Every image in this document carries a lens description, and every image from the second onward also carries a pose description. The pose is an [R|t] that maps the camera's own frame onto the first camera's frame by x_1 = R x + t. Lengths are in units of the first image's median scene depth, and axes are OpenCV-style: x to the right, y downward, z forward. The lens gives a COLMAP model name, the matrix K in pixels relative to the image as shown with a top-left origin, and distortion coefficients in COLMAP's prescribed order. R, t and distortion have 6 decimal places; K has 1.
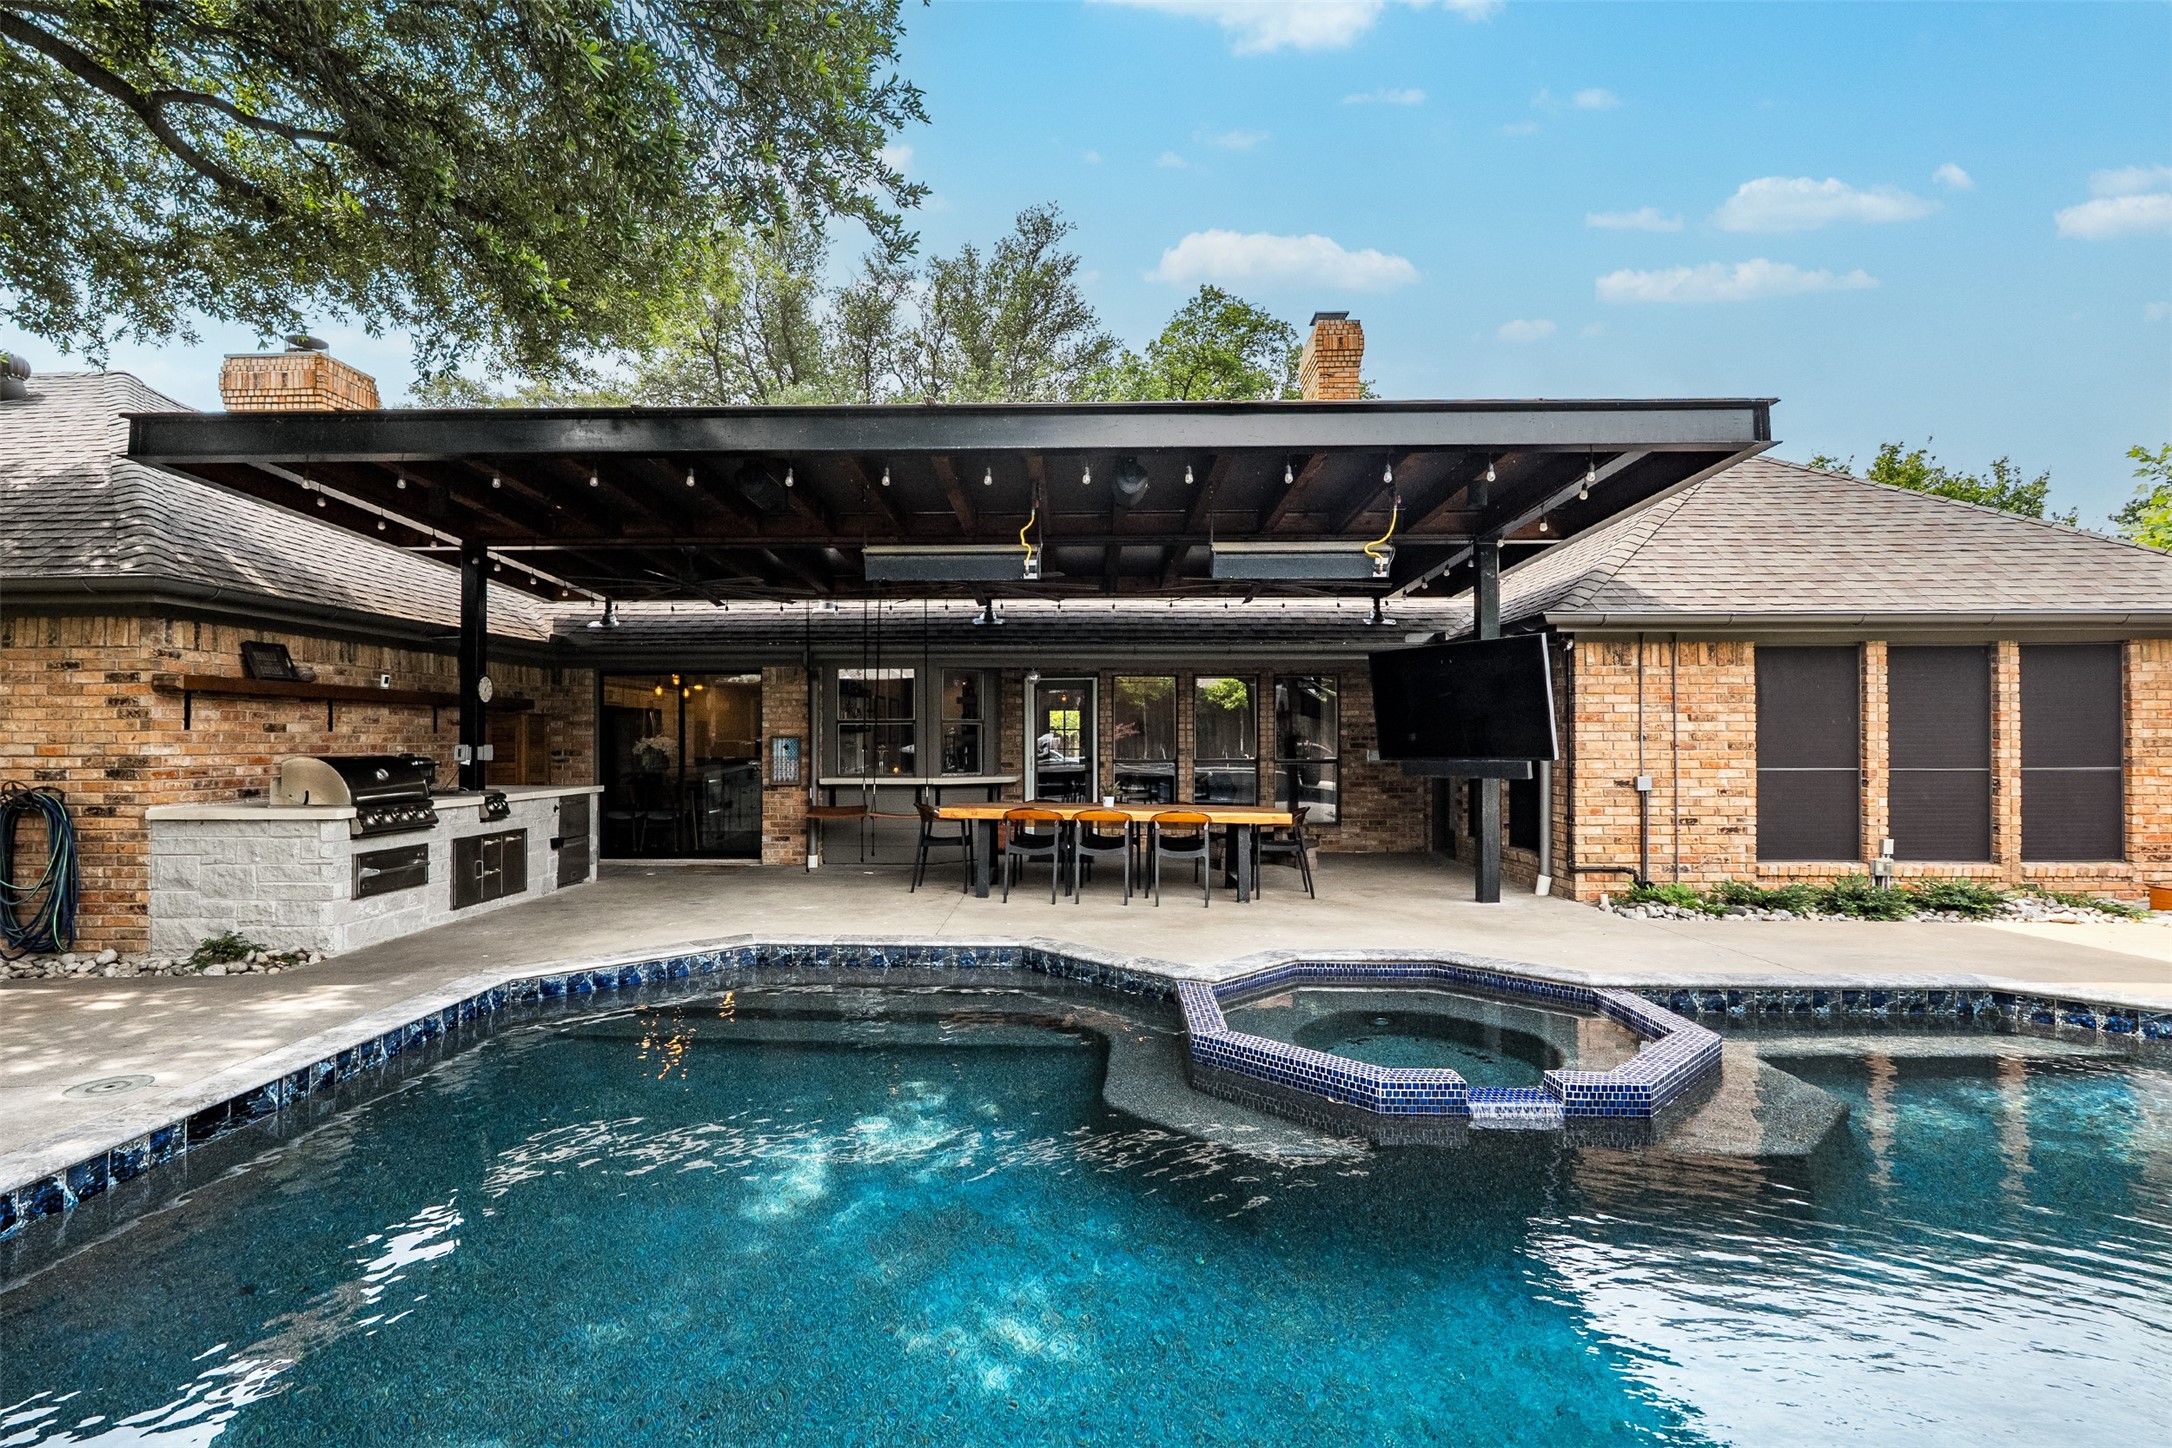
lens RADIAL K [[1061.0, 0, 1025.7], [0, 1061.0, 723.3], [0, 0, 1]] dist [-0.006766, 0.000229]
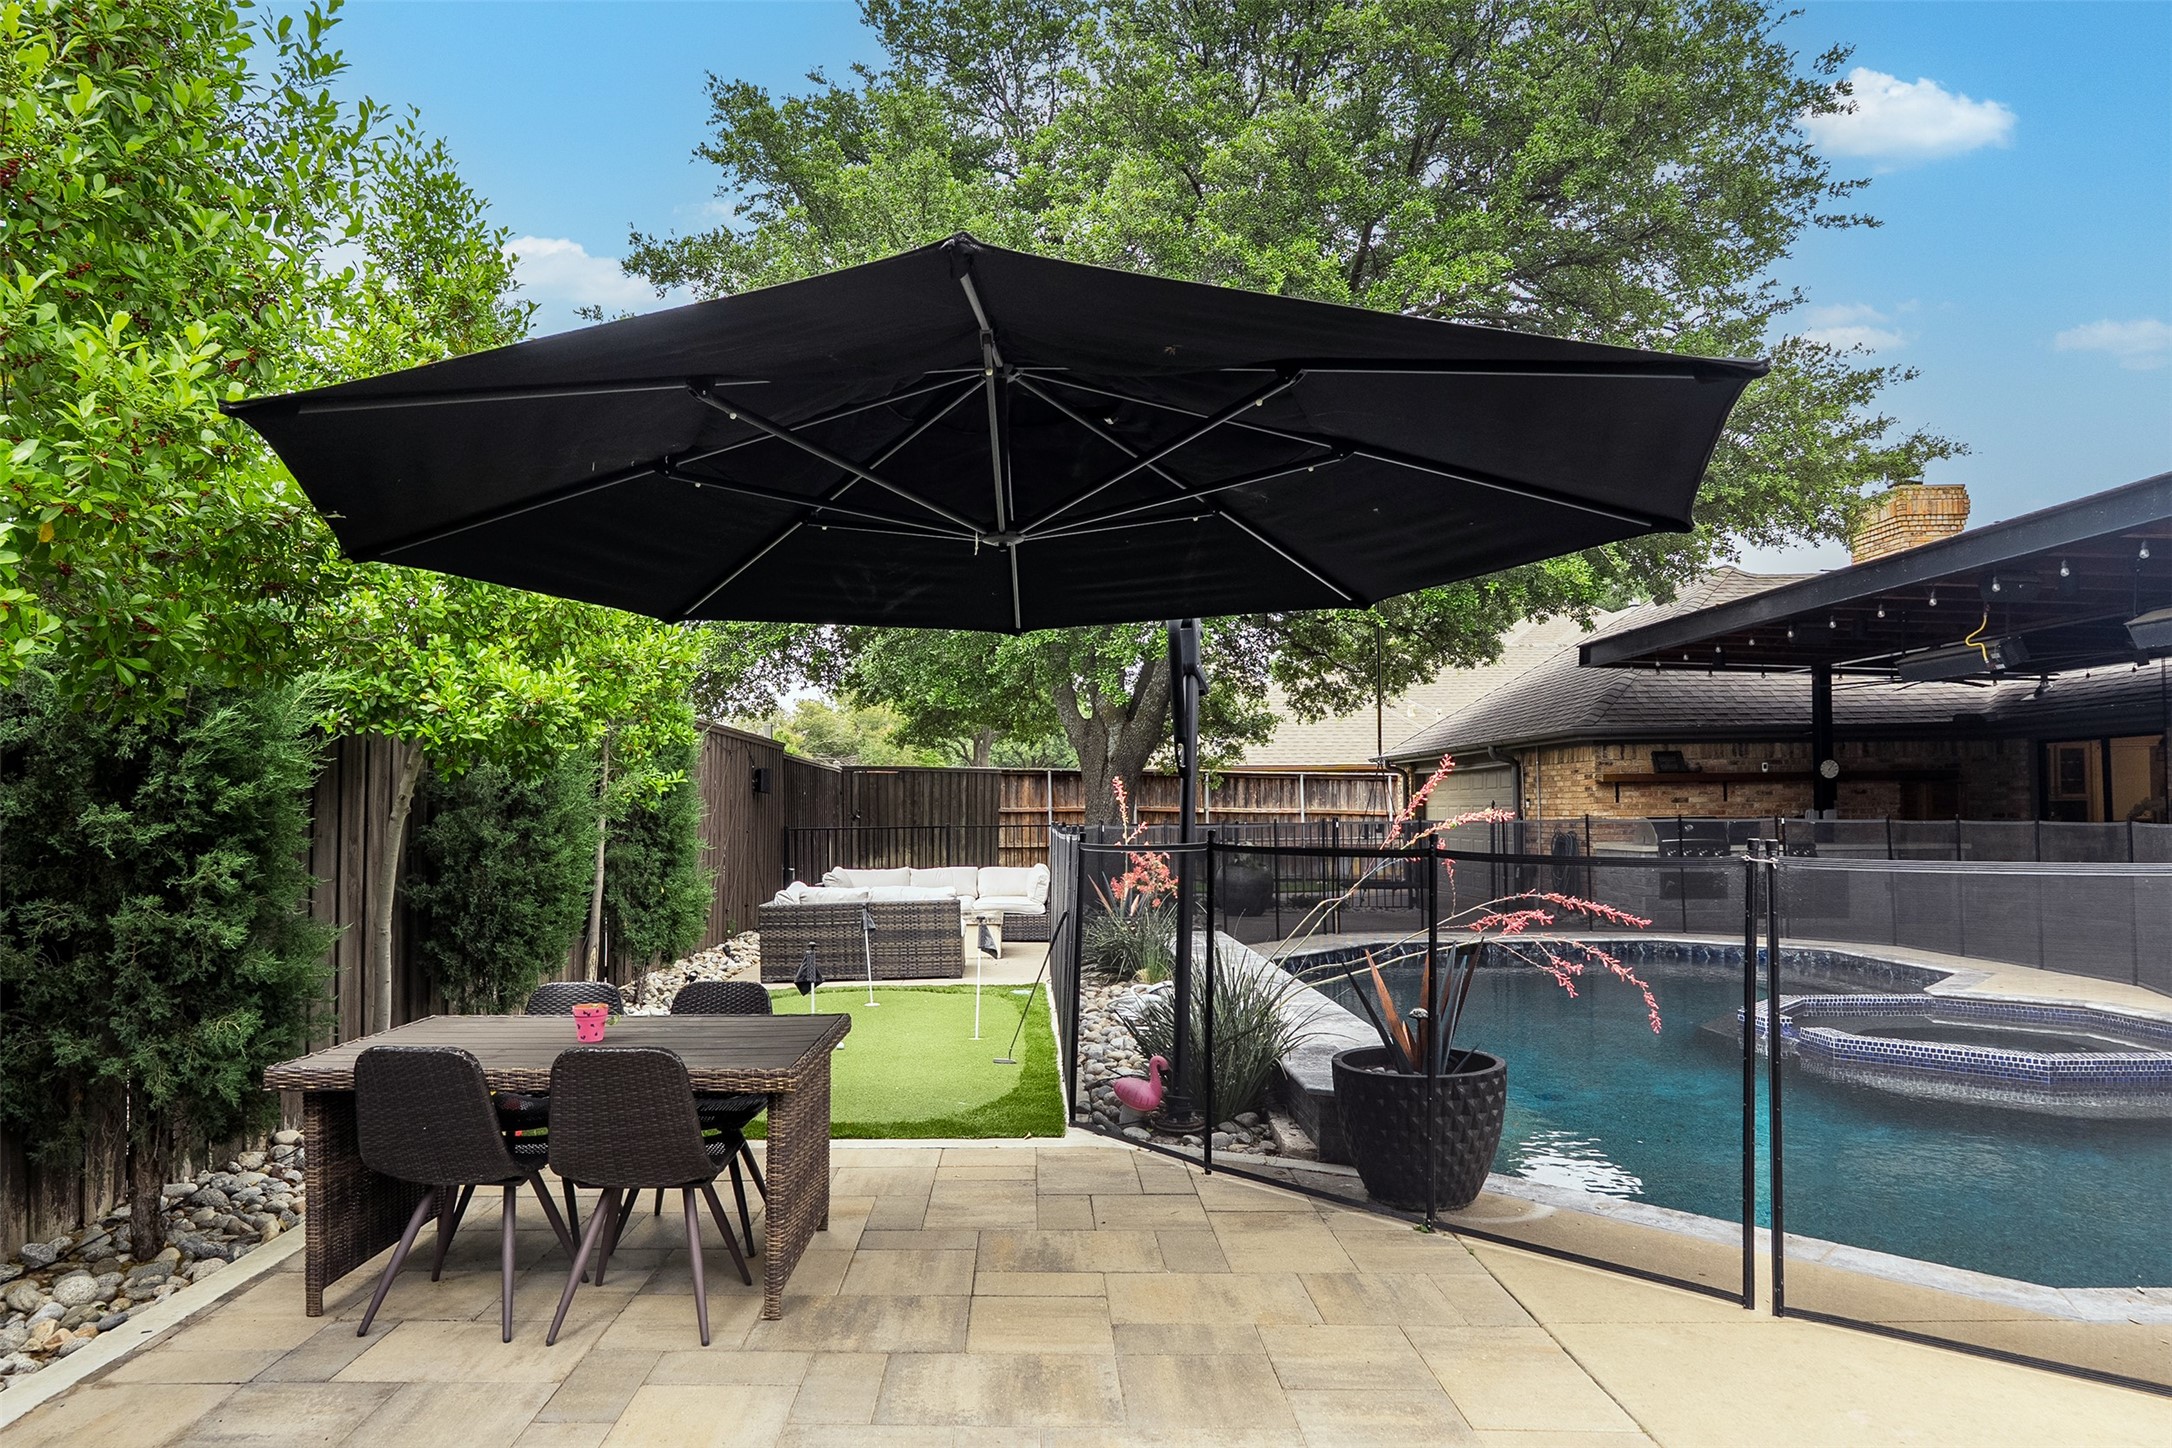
lens RADIAL K [[1358.4, 0, 1081.8], [0, 1358.4, 766.1], [0, 0, 1]] dist [-0.062964, -0.000307]
pose [[0.072957, -0.030710, -0.996862, 1.091794], [0.025444, 0.999258, -0.028922, -0.009829], [0.997010, -0.023254, 0.073685, -0.093753]]
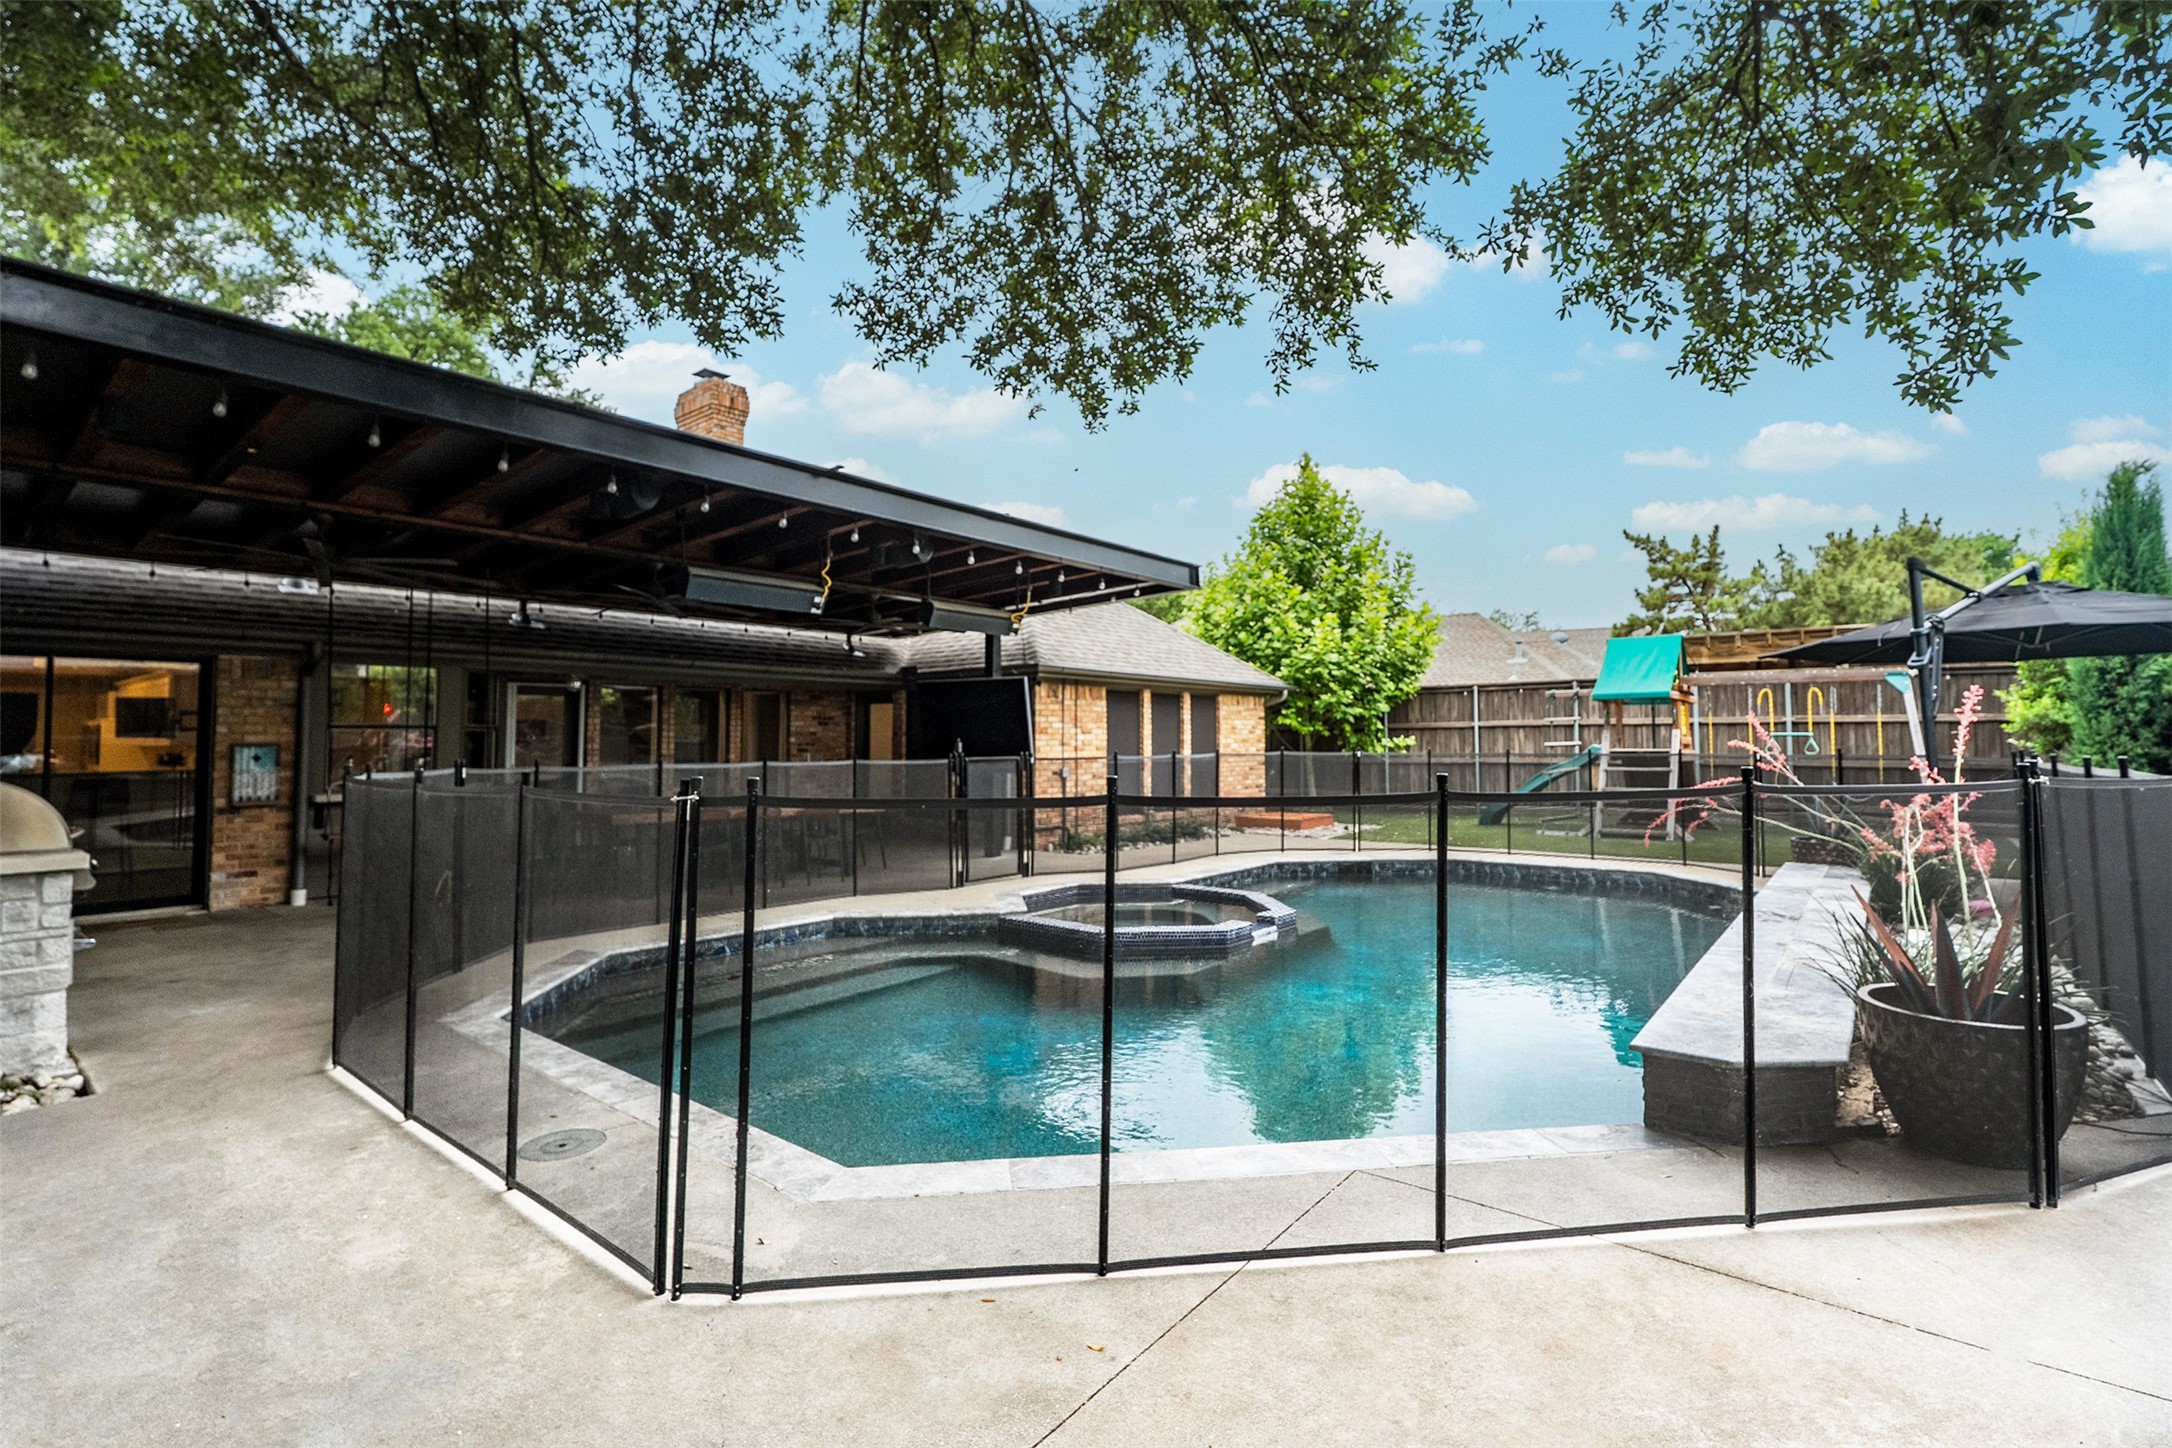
lens RADIAL K [[955.0, 0, 1140.8], [0, 955.0, 700.9], [0, 0, 1]] dist [0.000432, 0.000035]
pose [[0.593742, 0.033610, 0.803953, -0.510893], [-0.010469, 0.999365, -0.034047, -0.003369], [-0.804588, 0.011799, 0.593717, 0.051851]]
